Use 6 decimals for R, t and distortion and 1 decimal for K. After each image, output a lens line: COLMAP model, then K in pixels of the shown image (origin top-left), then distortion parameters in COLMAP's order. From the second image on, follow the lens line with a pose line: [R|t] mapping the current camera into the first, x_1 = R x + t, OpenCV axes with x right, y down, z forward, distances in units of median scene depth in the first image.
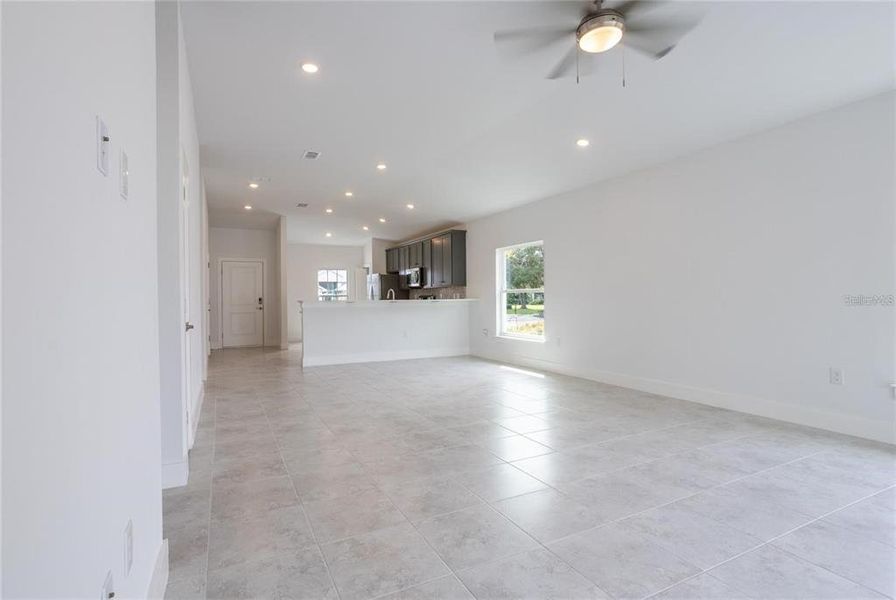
lens RADIAL K [[457.9, 0, 437.2], [0, 457.9, 295.5], [0, 0, 1]] dist [-0.050145, 0.029247]
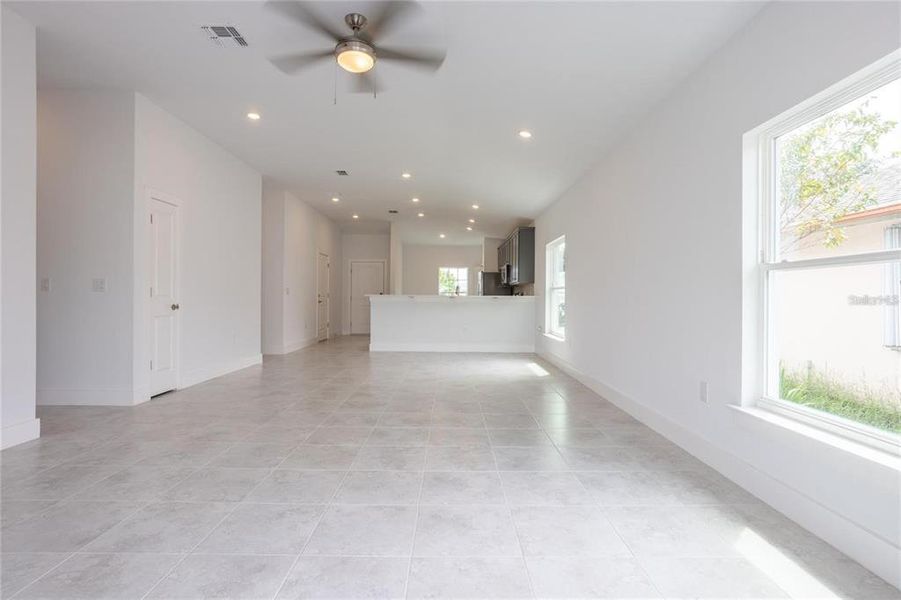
lens RADIAL K [[460.5, 0, 439.6], [0, 460.5, 295.5], [0, 0, 1]] dist [-0.050145, 0.029247]
pose [[0.893354, 0.016146, -0.449064, 0.295676], [-0.014921, 0.999869, 0.006265, 0.002364], [0.449106, 0.001104, 0.893478, 0.018809]]
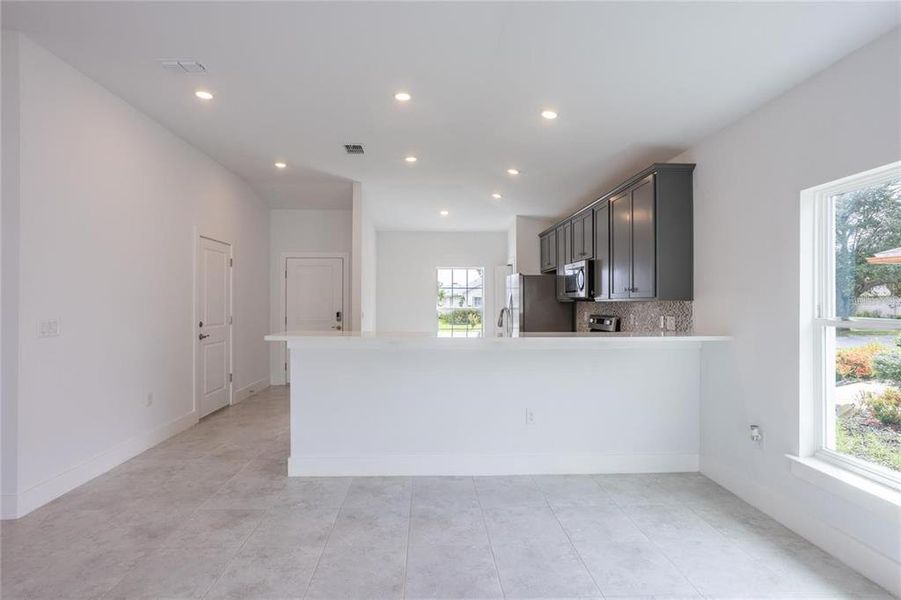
lens RADIAL K [[460.5, 0, 439.6], [0, 460.5, 295.5], [0, 0, 1]] dist [-0.050145, 0.029247]
pose [[0.910614, 0.007684, -0.413187, 0.022760], [-0.009185, 0.999956, -0.001647, -0.020582], [0.413156, 0.005295, 0.910645, 0.488852]]
